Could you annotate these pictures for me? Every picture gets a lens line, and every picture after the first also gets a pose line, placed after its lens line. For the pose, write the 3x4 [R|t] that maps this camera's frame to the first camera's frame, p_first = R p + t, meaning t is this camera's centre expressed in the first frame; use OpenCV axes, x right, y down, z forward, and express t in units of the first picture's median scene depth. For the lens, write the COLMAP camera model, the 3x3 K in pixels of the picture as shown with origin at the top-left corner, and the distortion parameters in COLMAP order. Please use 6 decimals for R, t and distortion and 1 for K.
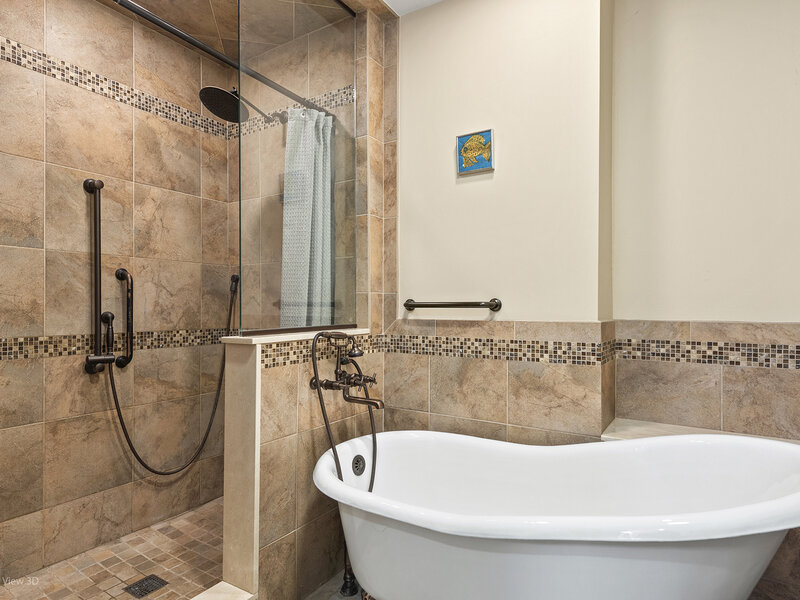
lens RADIAL K [[455.8, 0, 395.3], [0, 455.8, 296.1], [0, 0, 1]] dist [0.015219, -0.001448]
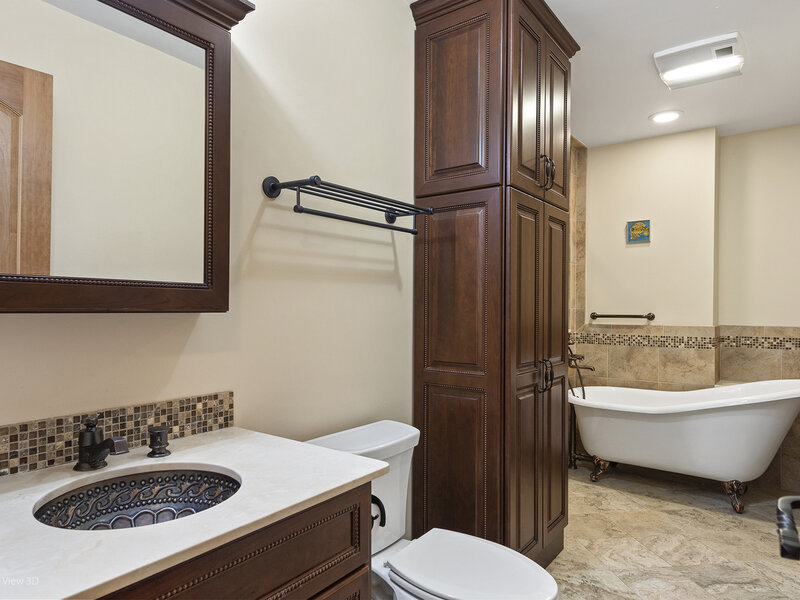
lens RADIAL K [[514.1, 0, 386.9], [0, 514.1, 299.3], [0, 0, 1]] dist [0.002303, 0.002272]
pose [[0.996855, 0.000812, -0.079248, -0.660744], [-0.000057, 0.999955, 0.009533, -0.068518], [0.079252, -0.009498, 0.996809, -1.110367]]
